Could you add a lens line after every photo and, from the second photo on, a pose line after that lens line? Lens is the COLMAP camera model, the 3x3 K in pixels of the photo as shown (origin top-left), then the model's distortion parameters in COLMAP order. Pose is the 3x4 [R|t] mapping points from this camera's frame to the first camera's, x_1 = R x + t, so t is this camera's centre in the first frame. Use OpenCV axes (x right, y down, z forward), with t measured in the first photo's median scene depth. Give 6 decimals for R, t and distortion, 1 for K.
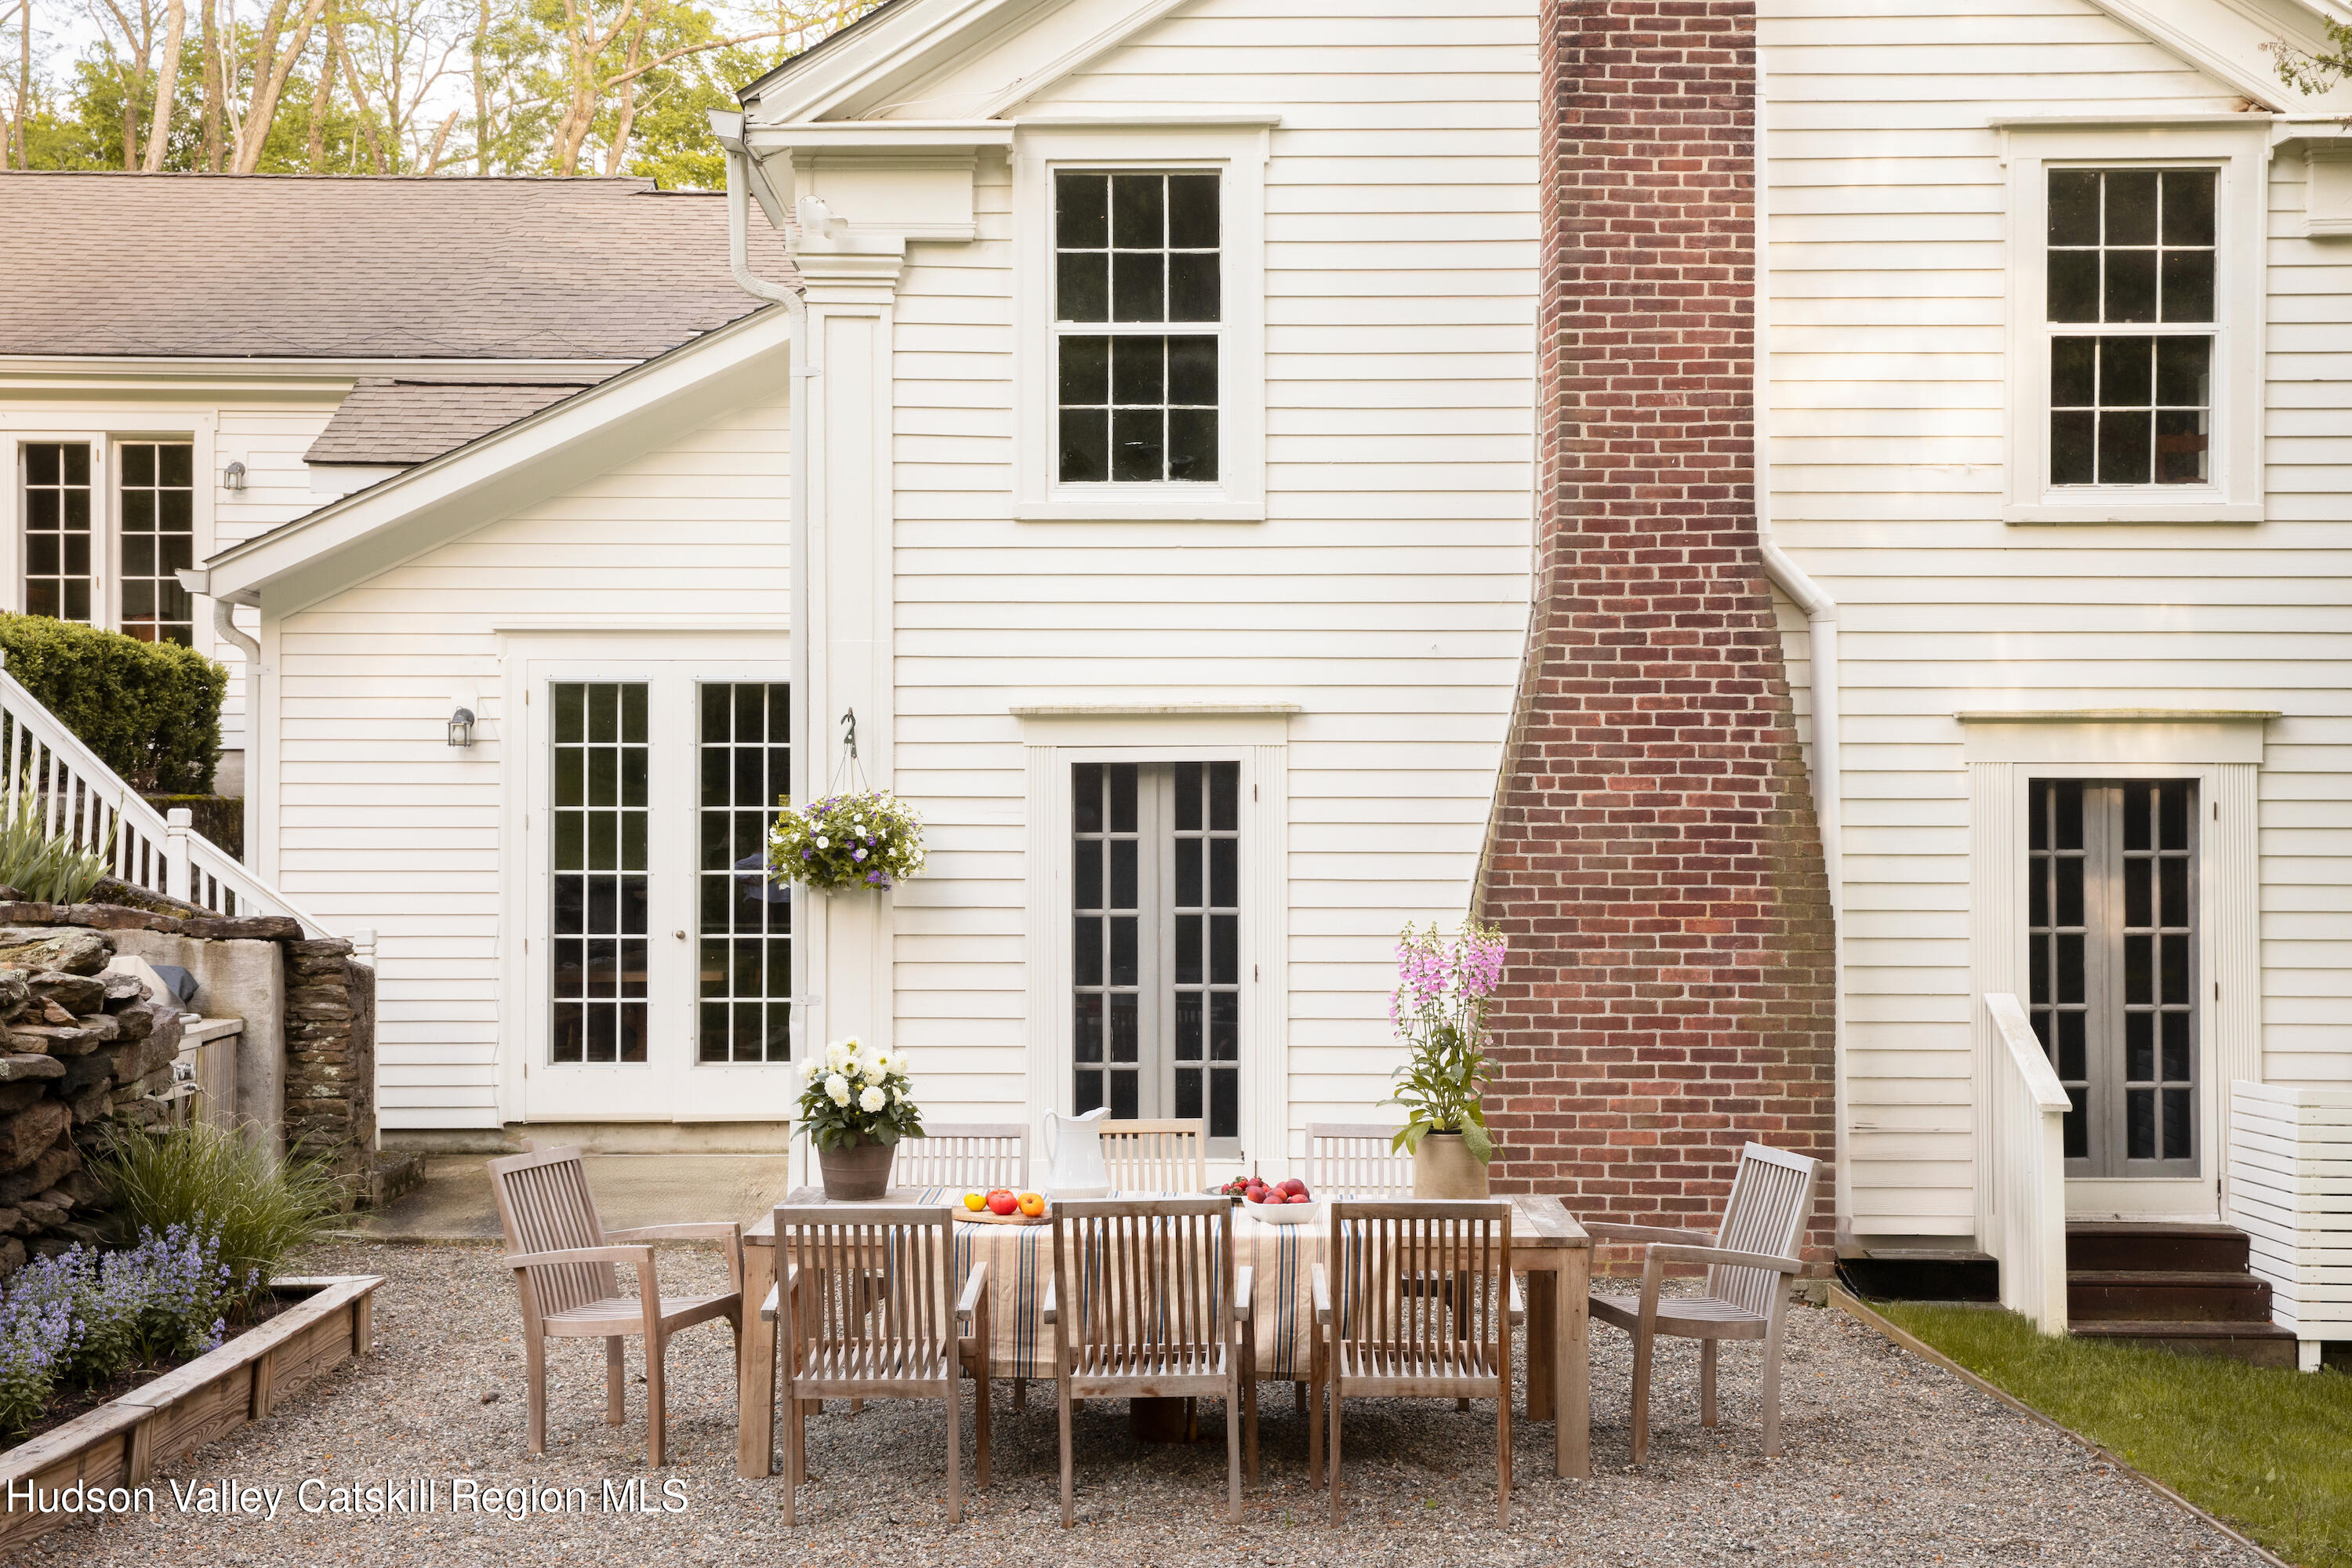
lens RADIAL K [[3037.1, 0, 1180.9], [0, 3037.1, 765.7], [0, 0, 1]] dist [0.090318, 0.000000]
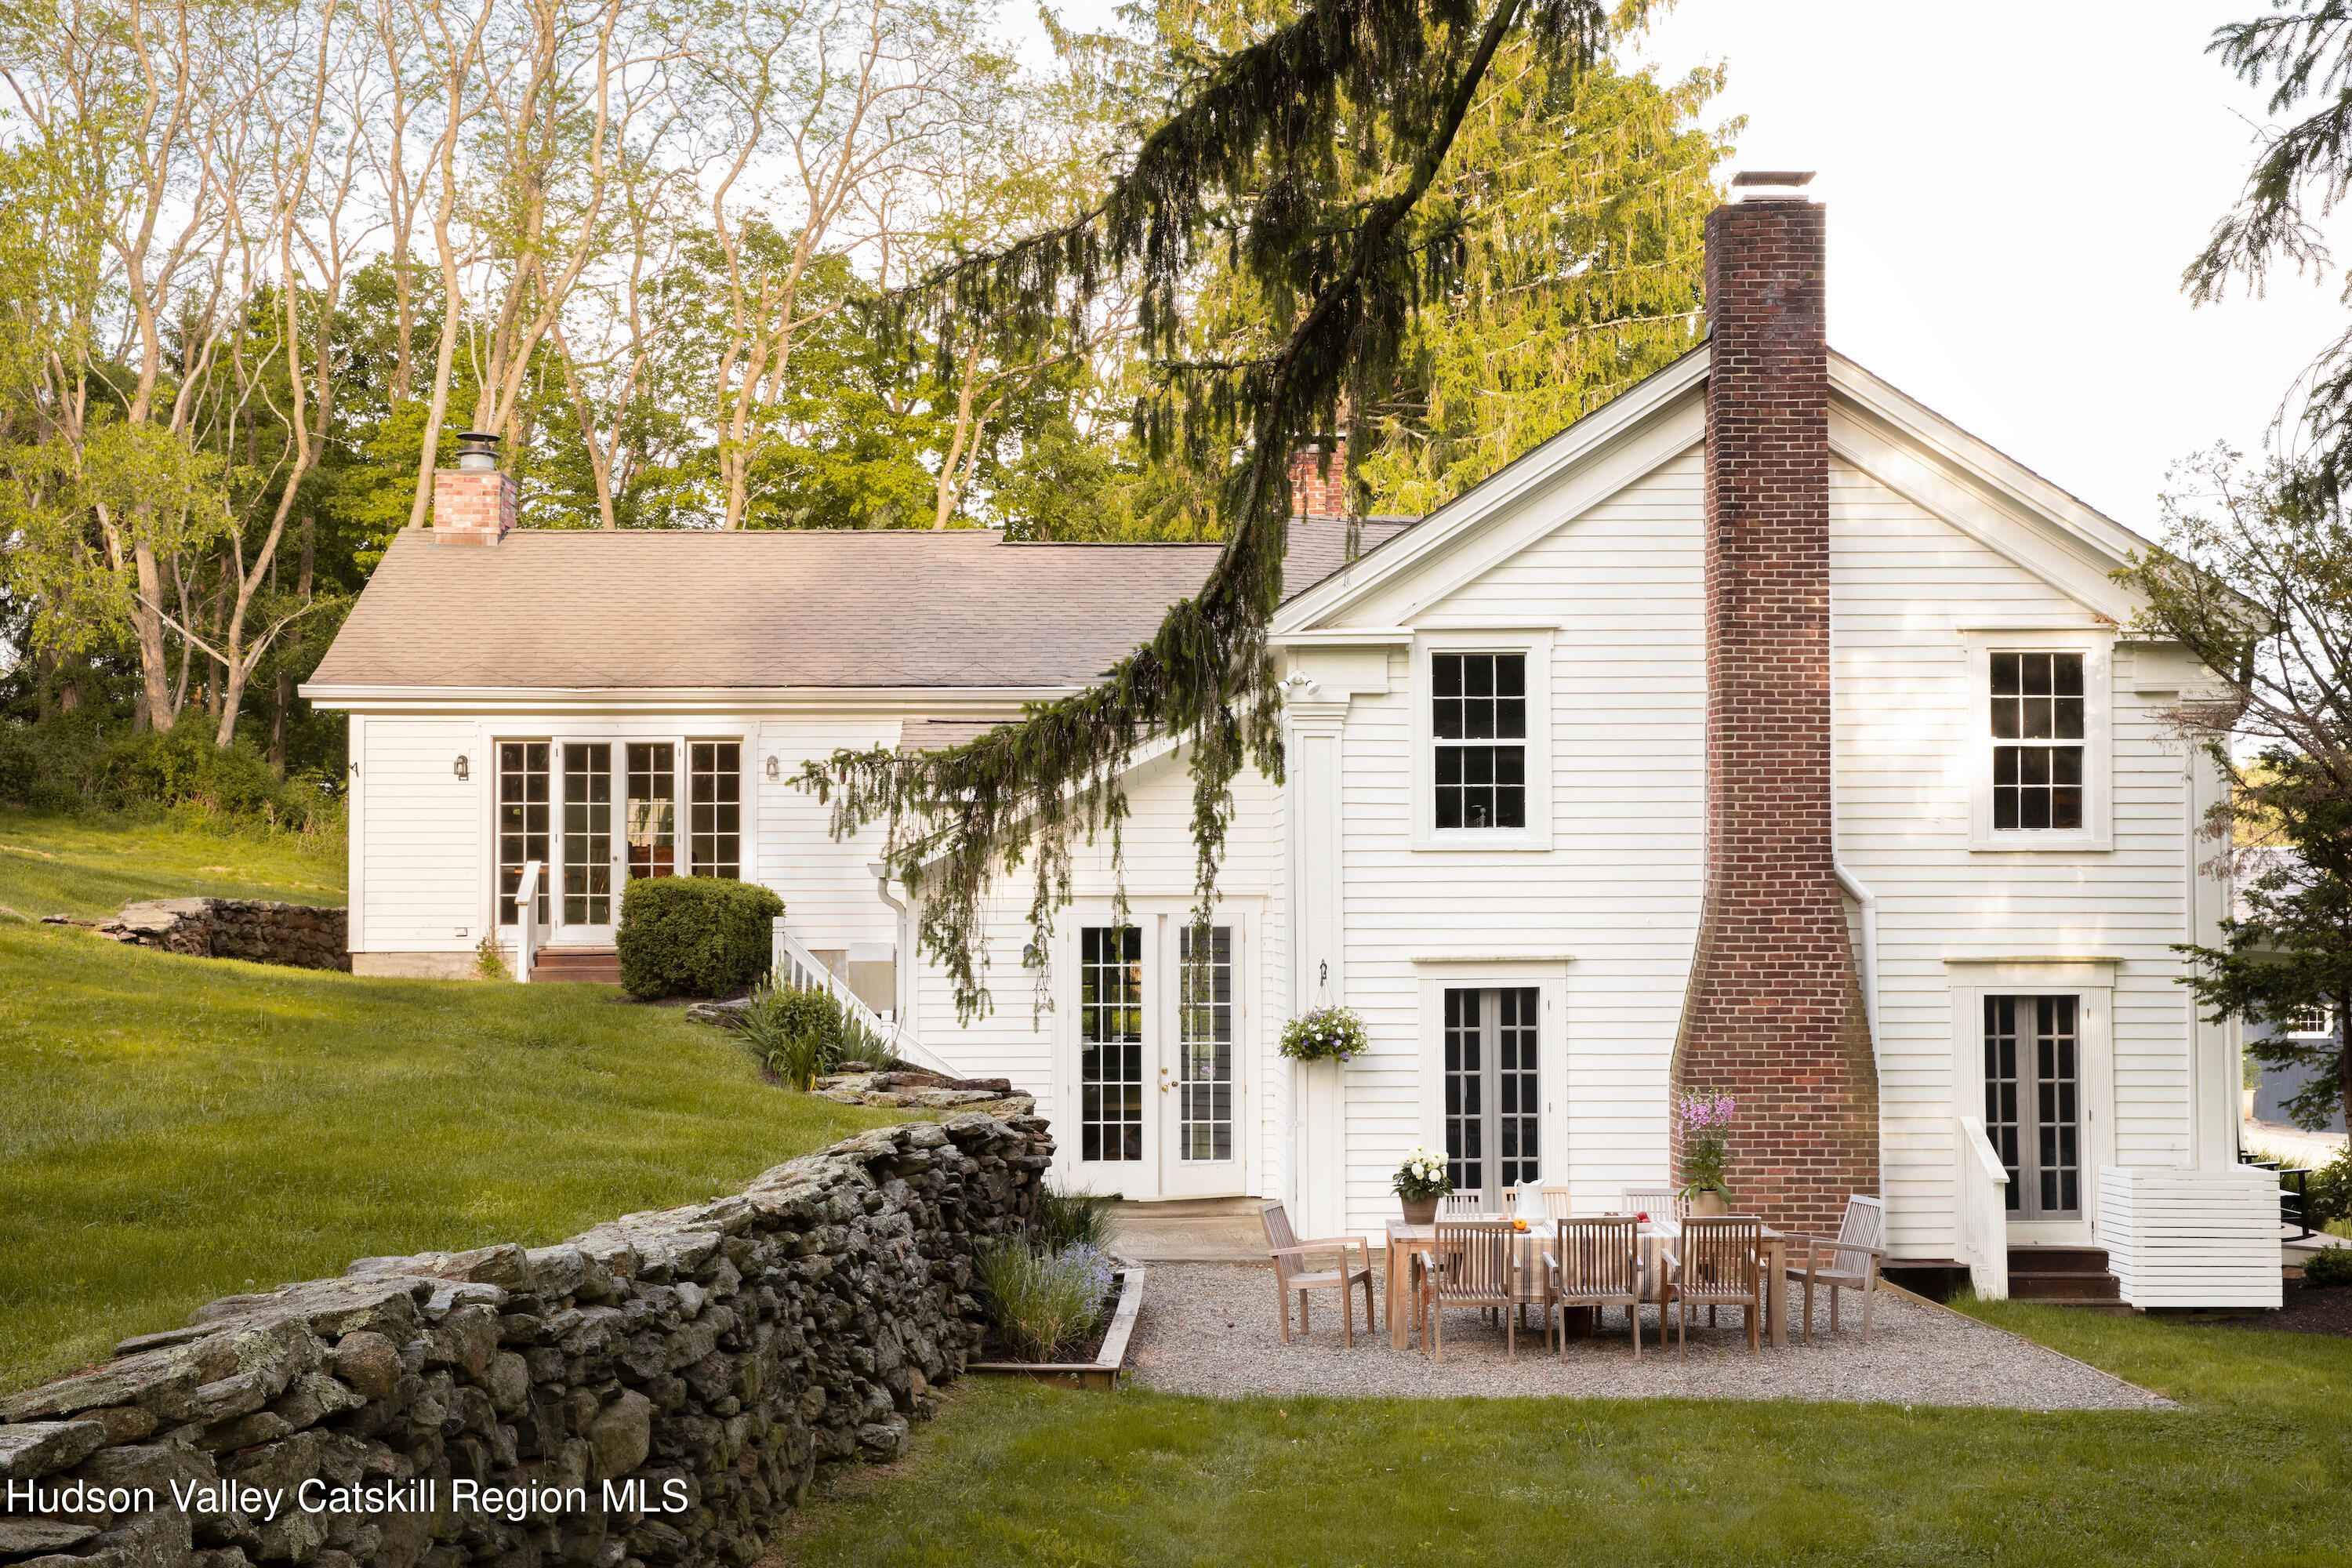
lens RADIAL K [[3289.8, 0, 1172.7], [0, 3289.8, 805.4], [0, 0, 1]] dist [0.130715, 0.000000]
pose [[0.999437, -0.003851, 0.033338, -0.257024], [0.004228, 0.999928, -0.011263, -0.086418], [-0.033292, 0.011398, 0.999381, -0.909439]]
